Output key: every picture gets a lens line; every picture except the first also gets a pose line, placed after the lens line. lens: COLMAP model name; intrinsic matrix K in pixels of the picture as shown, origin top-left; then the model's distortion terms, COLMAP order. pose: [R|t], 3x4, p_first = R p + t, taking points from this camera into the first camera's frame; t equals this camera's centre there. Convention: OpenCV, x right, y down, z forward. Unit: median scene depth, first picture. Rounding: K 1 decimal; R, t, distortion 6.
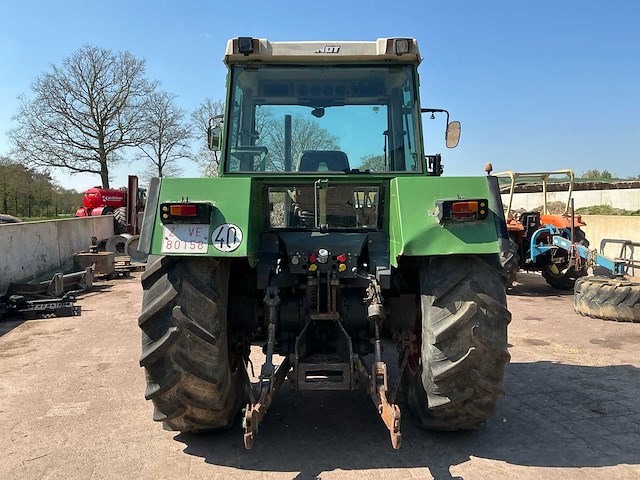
lens RADIAL K [[535.3, 0, 320.0], [0, 535.3, 240.0], [0, 0, 1]] dist [0.096489, -0.253543]
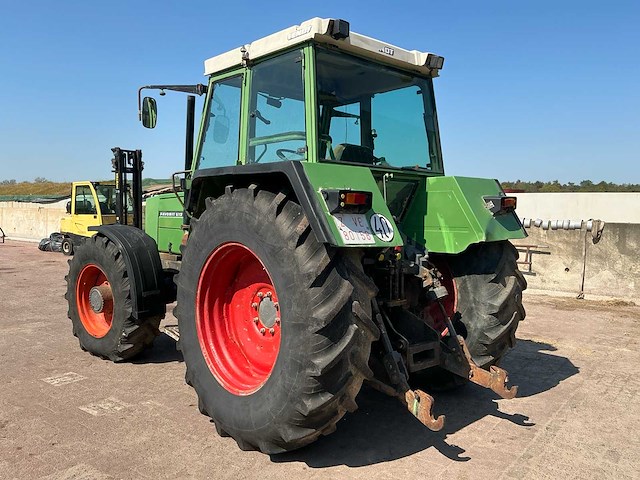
lens RADIAL K [[532.4, 0, 320.0], [0, 532.4, 240.0], [0, 0, 1]] dist [0.128345, -0.248027]
pose [[0.737590, -0.019953, 0.674954, -0.888011], [0.021480, 0.999751, 0.006082, 0.009265], [-0.674907, 0.010011, 0.737834, 0.347086]]
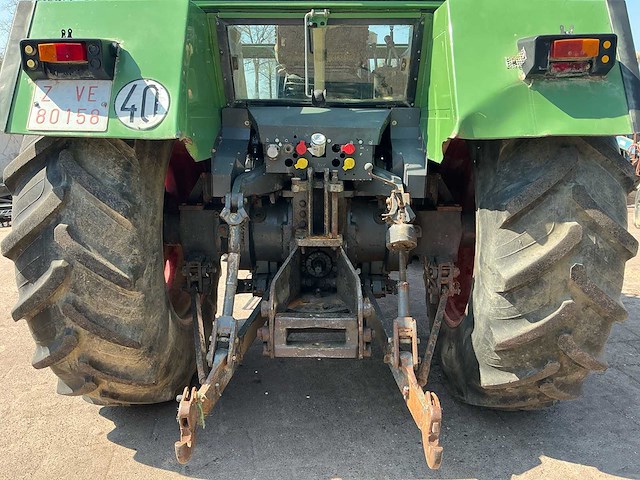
lens RADIAL K [[532.4, 0, 320.0], [0, 532.4, 240.0], [0, 0, 1]] dist [0.128345, -0.248027]
pose [[0.999704, 0.011063, -0.021668, 0.025060], [-0.007210, 0.985339, 0.170458, 0.036429], [0.023236, -0.170251, 0.985127, 0.410788]]
